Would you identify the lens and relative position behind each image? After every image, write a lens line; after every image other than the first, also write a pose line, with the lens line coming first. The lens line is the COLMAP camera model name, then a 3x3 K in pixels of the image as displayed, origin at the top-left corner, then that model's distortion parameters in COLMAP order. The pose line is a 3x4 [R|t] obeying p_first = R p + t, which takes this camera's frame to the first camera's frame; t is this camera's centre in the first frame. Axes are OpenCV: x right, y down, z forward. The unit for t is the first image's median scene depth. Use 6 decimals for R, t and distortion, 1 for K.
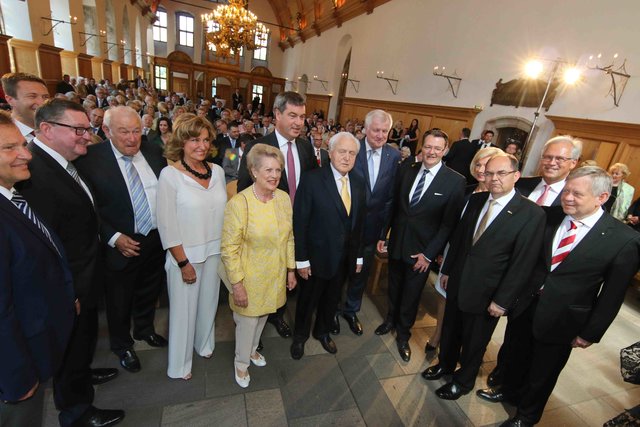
lens RADIAL K [[325.0, 0, 318.2], [0, 325.0, 219.9], [0, 0, 1]] dist [-0.011733, 0.000260]
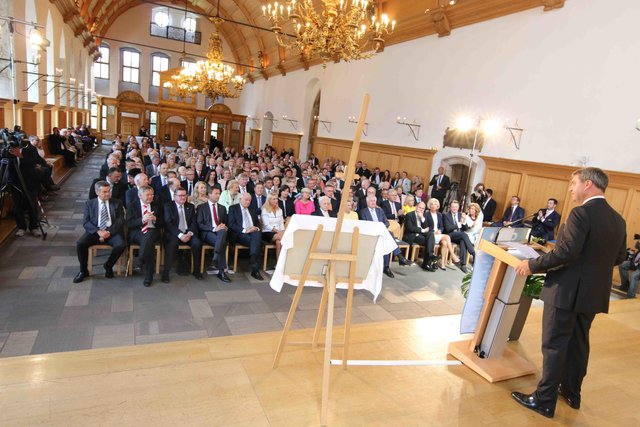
lens RADIAL K [[463.2, 0, 320.0], [0, 463.2, 213.5], [0, 0, 1]] dist [-0.100134, 0.092738]
pose [[0.991499, -0.045974, 0.121722, -0.073066], [0.065138, 0.985211, -0.158480, 0.065130], [-0.112636, 0.165061, 0.979831, -0.283903]]
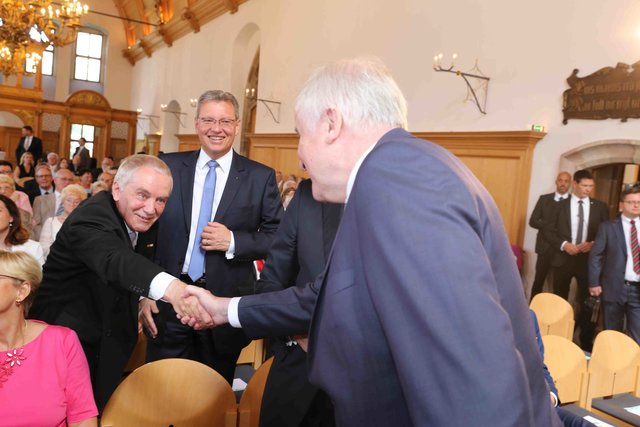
lens RADIAL K [[574.9, 0, 320.0], [0, 574.9, 213.5], [0, 0, 1]] dist [0.014056, 0.014518]
pose [[0.981649, -0.062520, 0.180156, 0.010320], [0.105654, 0.964786, -0.240884, -0.026973], [-0.158752, 0.255498, 0.953687, 0.128697]]
